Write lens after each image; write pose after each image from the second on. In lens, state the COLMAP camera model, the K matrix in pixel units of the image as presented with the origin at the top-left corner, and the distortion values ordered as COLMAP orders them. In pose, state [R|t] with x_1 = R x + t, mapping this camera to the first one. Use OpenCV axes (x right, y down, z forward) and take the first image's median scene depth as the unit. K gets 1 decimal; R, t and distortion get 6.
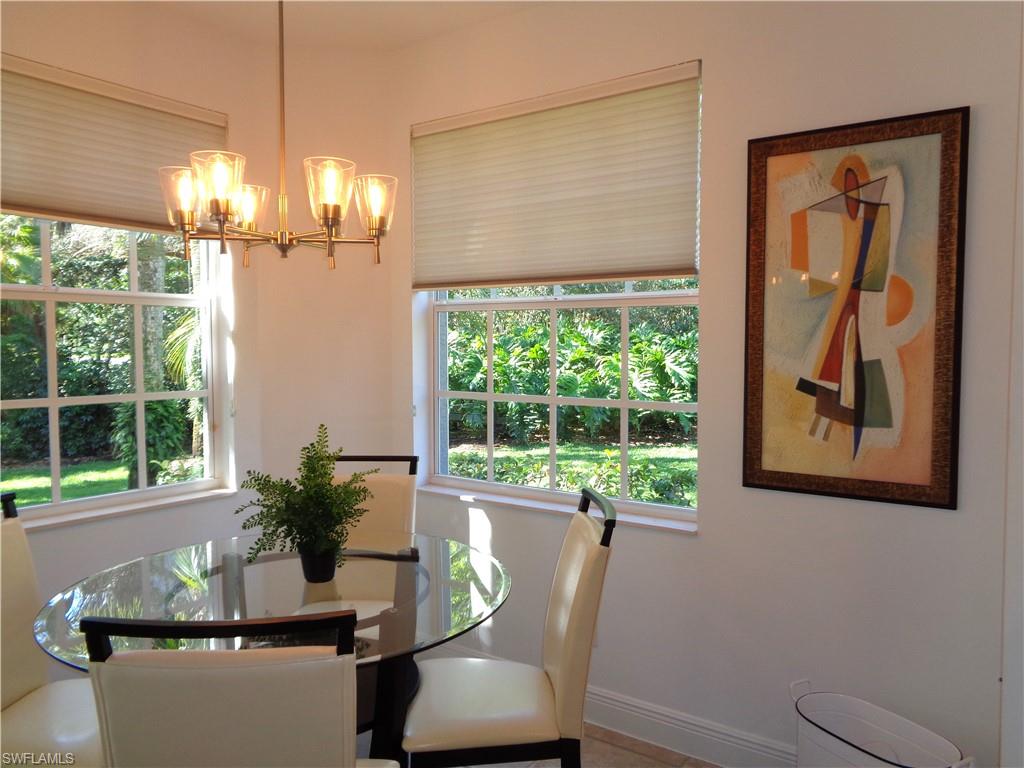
lens RADIAL K [[768.0, 0, 516.7], [0, 768.0, 382.8], [0, 0, 1]] dist [0.010625, -0.008290]
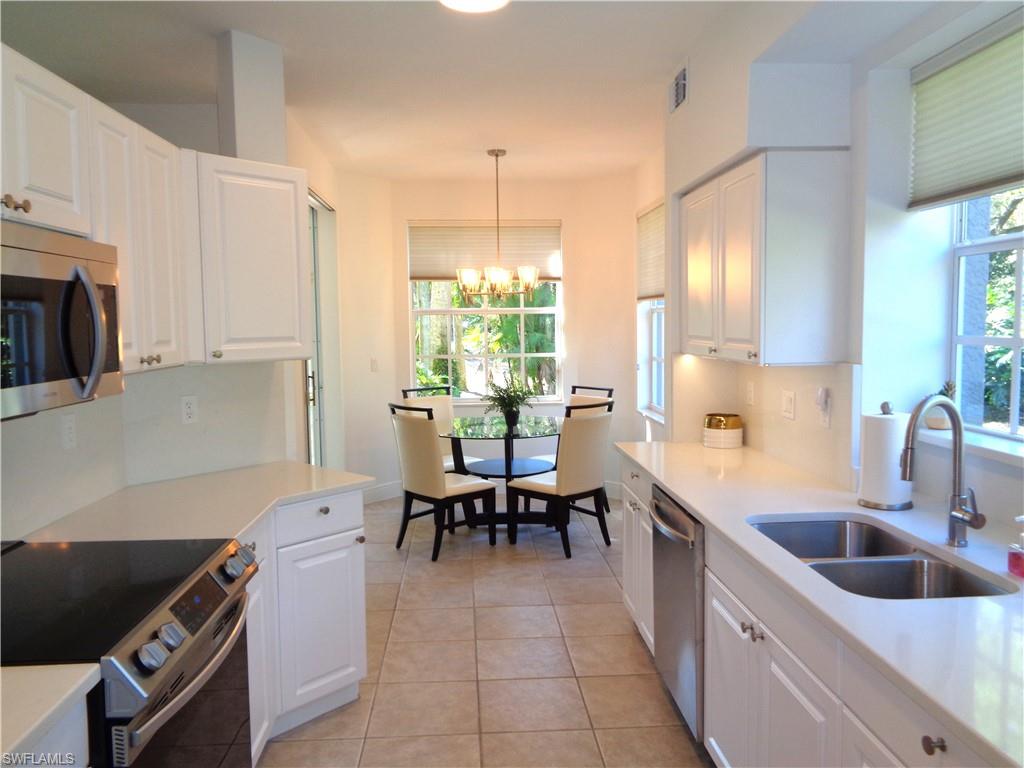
lens RADIAL K [[768.0, 0, 516.7], [0, 768.0, 382.8], [0, 0, 1]] dist [0.010625, -0.008290]
pose [[0.634590, 0.064072, -0.770188, 1.111191], [-0.034708, 0.997915, 0.054420, -0.015158], [0.772069, -0.007803, 0.635491, -0.390409]]
